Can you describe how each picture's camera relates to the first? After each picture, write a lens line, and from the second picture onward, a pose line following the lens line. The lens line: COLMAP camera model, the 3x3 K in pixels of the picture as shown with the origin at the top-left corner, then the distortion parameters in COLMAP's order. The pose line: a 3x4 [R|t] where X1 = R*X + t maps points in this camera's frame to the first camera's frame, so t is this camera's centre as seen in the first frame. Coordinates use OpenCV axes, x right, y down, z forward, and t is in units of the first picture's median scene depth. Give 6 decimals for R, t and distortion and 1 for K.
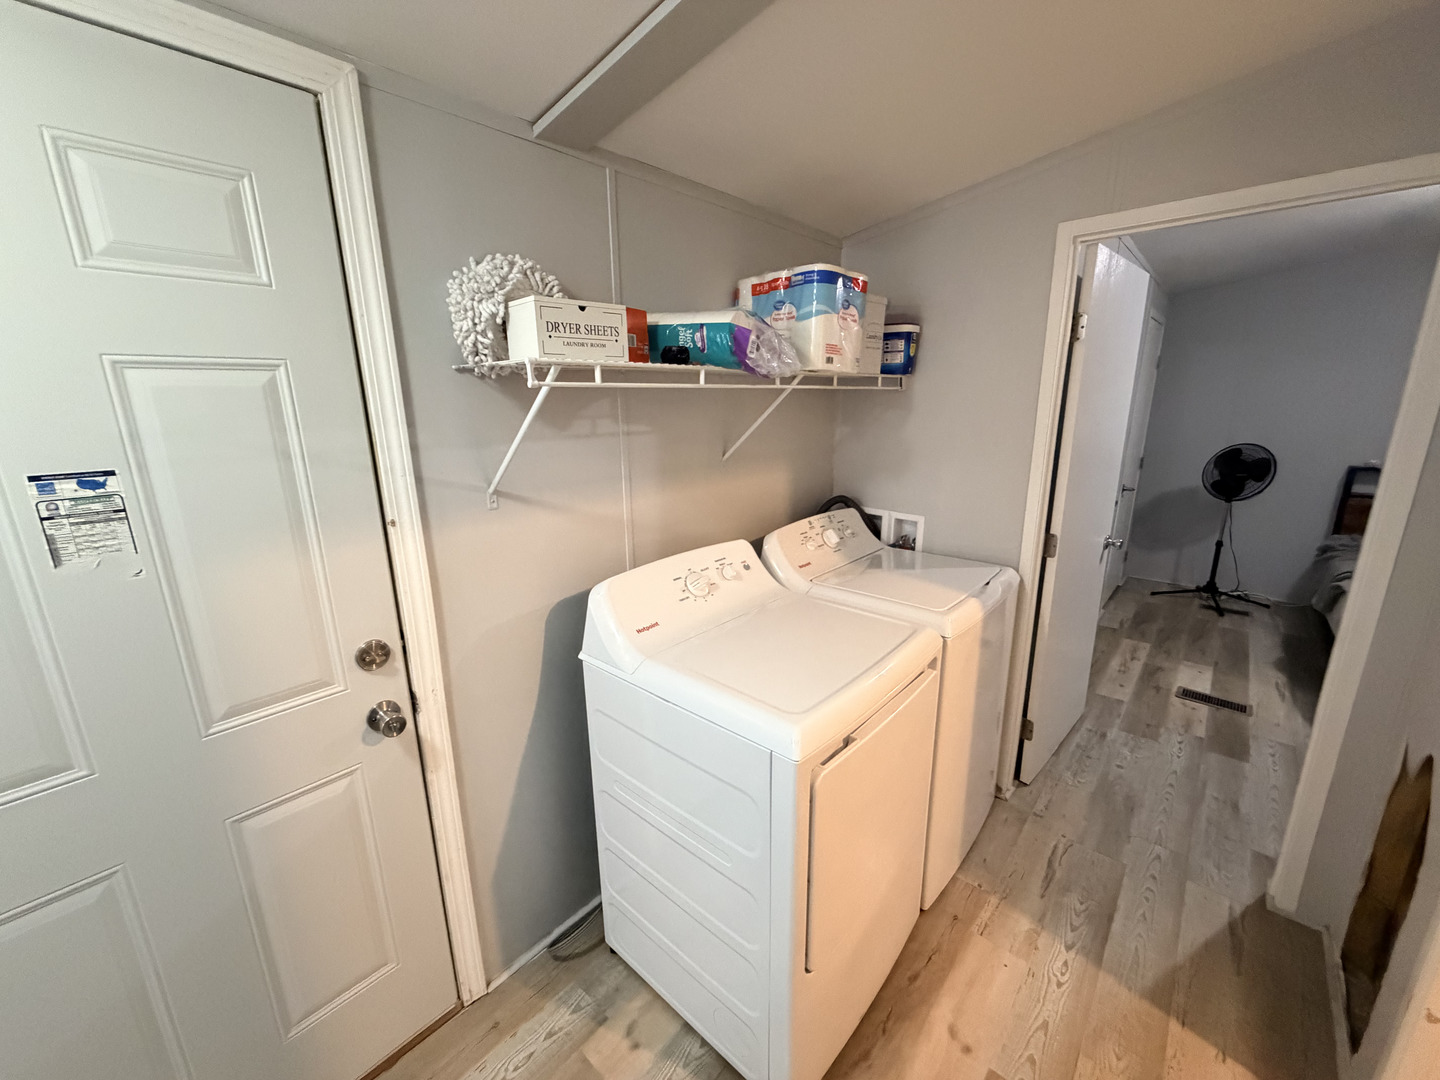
lens RADIAL K [[570.6, 0, 719.7], [0, 570.6, 537.8], [0, 0, 1]] dist [0.000069, 0.000019]
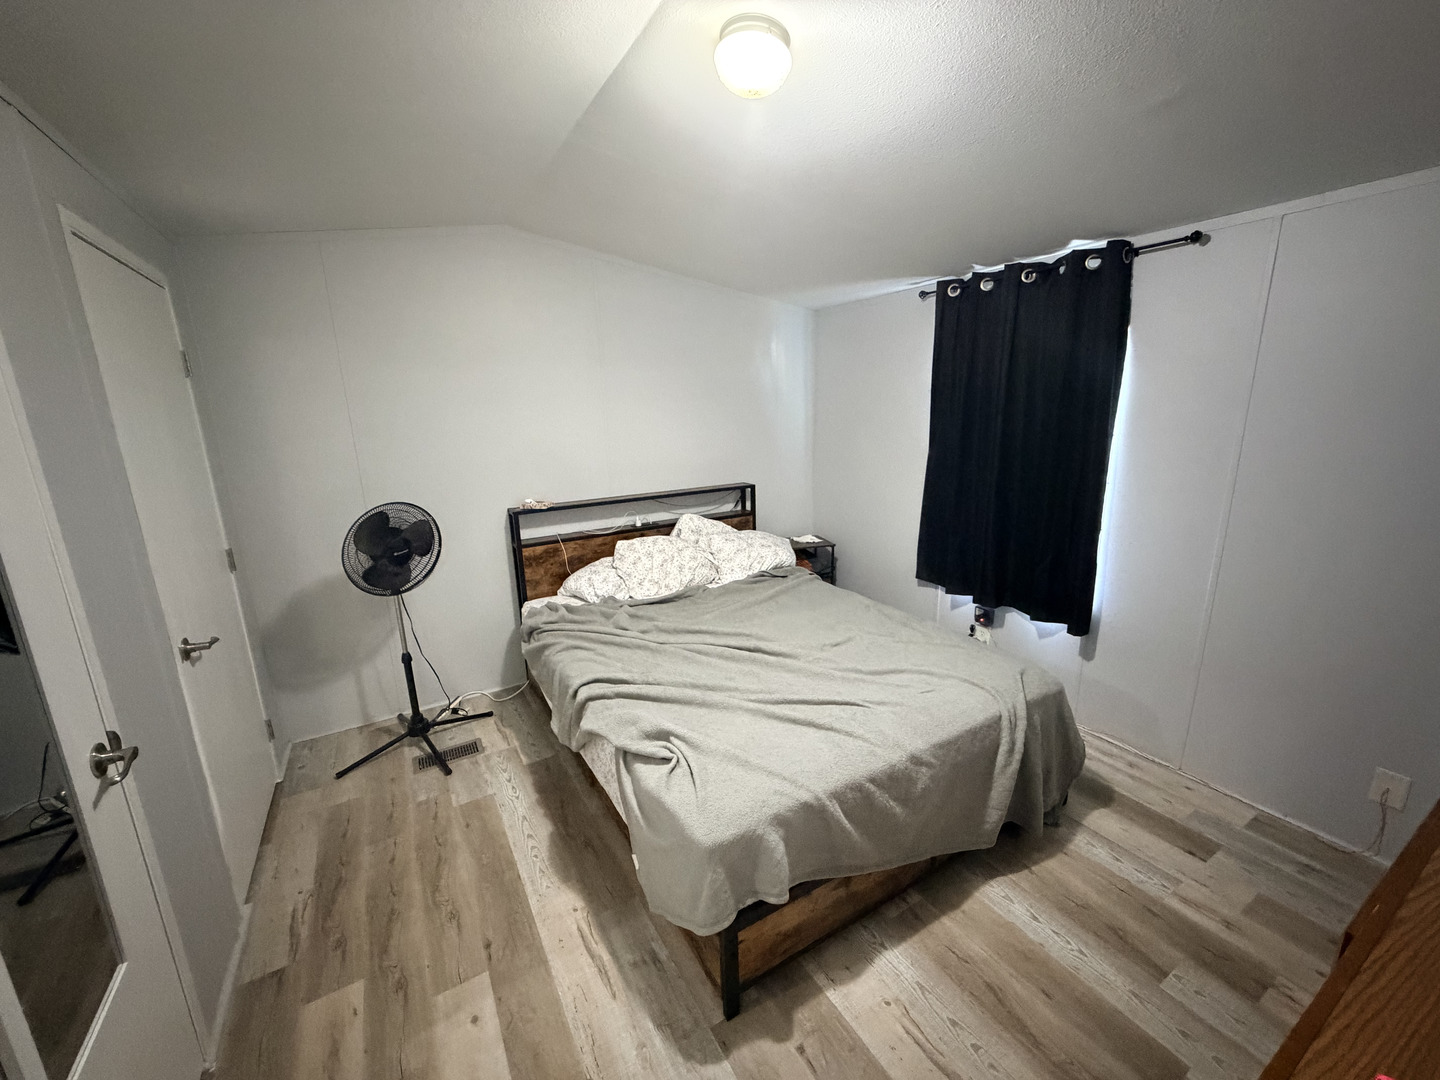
lens RADIAL K [[588.4, 0, 720.0], [0, 588.4, 540.0], [0, 0, 1]] dist [-0.000131, 0.000062]
pose [[0.307882, -0.214468, 0.926937, 0.477982], [0.255244, 0.957167, 0.136683, -0.132642], [-0.916547, 0.194513, 0.349436, 0.505014]]
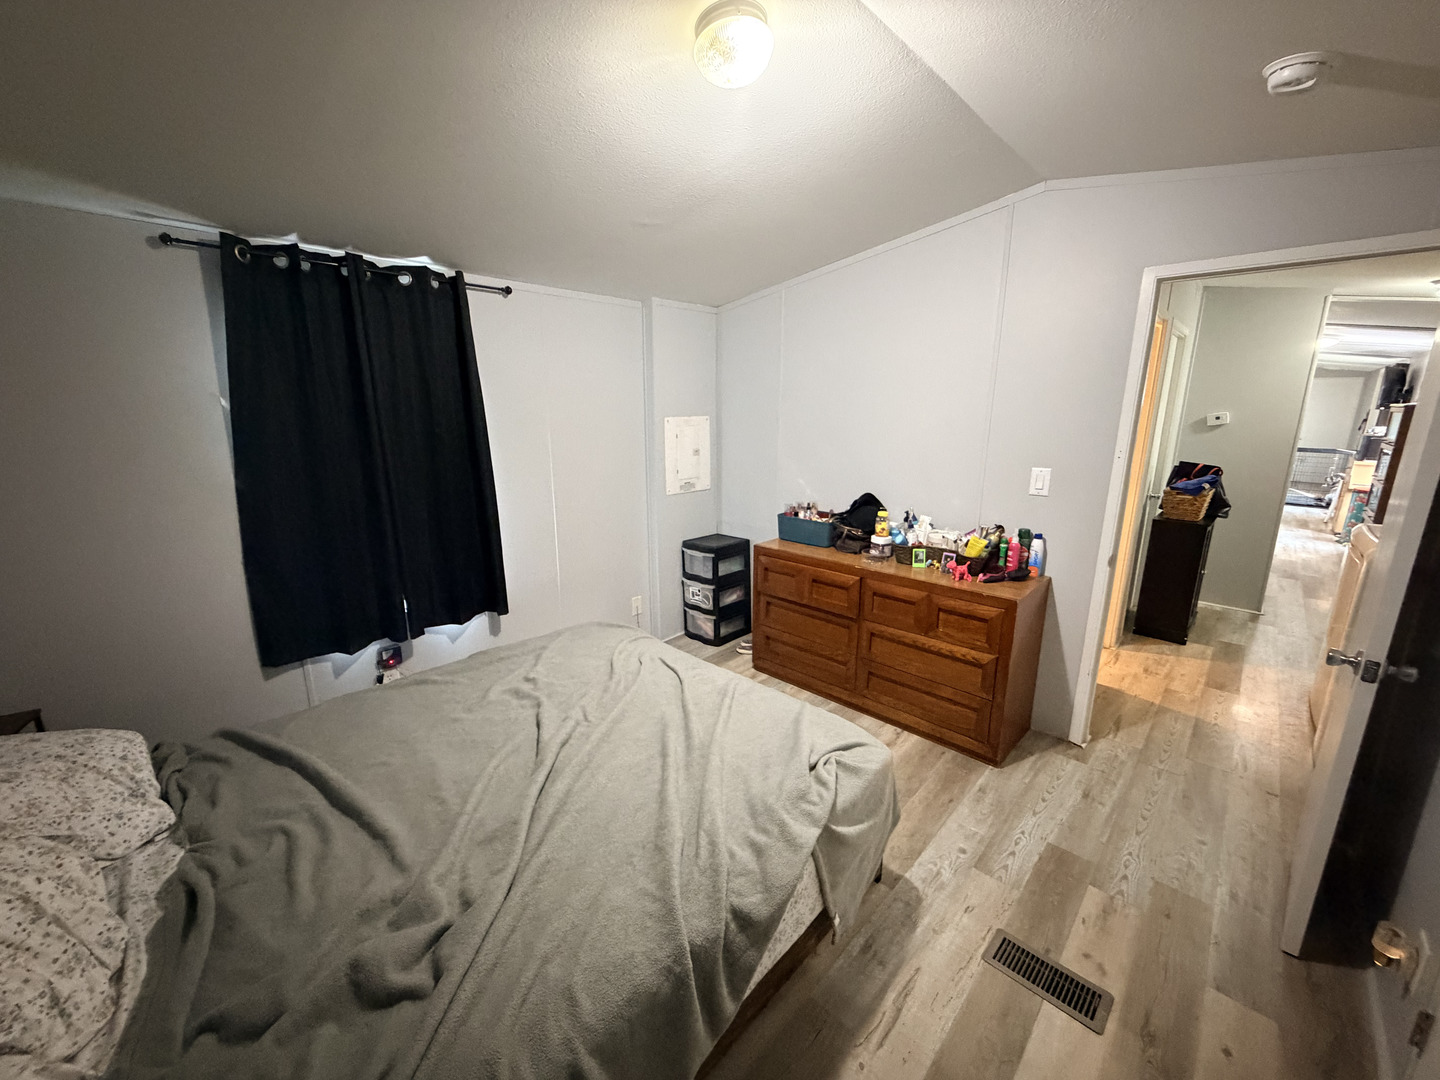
lens RADIAL K [[570.6, 0, 719.7], [0, 570.6, 537.8], [0, 0, 1]] dist [0.000069, 0.000019]
pose [[-0.999575, 0.004362, 0.028821, 0.918913], [0.017095, 0.888570, 0.458421, -0.268886], [-0.023610, 0.458719, -0.888267, 1.030336]]
